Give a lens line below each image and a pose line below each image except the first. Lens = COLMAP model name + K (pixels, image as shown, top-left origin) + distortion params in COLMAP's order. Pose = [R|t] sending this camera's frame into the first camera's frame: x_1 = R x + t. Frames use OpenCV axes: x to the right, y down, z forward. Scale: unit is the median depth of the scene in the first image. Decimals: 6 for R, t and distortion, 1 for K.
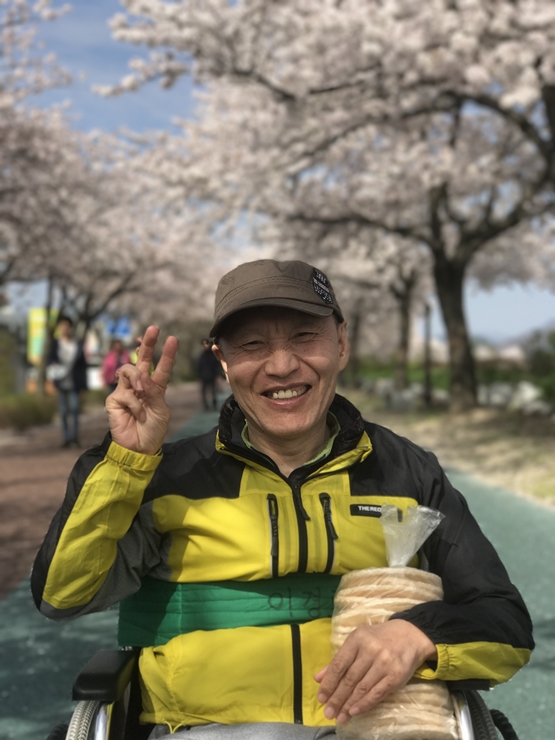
lens RADIAL K [[1236.6, 0, 308.5], [0, 1236.6, 369.5], [0, 0, 1]] dist [-0.017585, -0.042159]
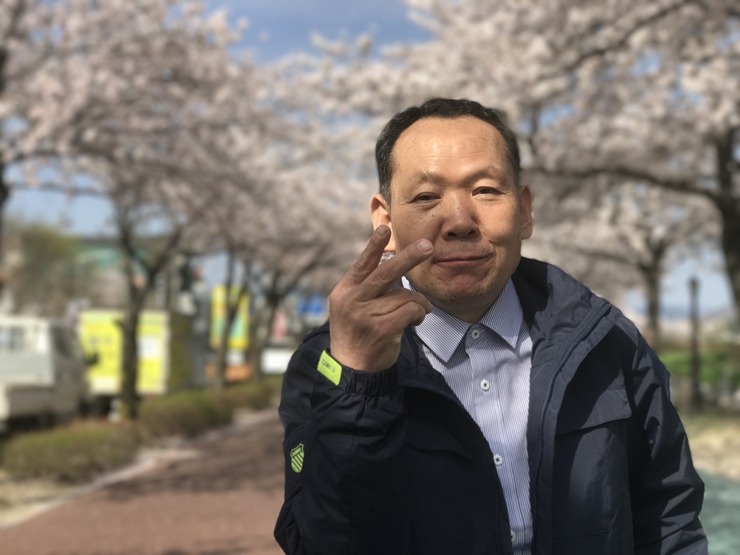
lens RADIAL K [[1237.9, 0, 370.0], [0, 1237.9, 277.5], [0, 0, 1]] dist [0.036131, 0.090599]
pose [[0.994527, -0.007593, -0.104201, -0.027925], [0.002203, 0.998658, -0.051743, -0.012435], [0.104454, 0.051230, 0.993209, 0.182867]]
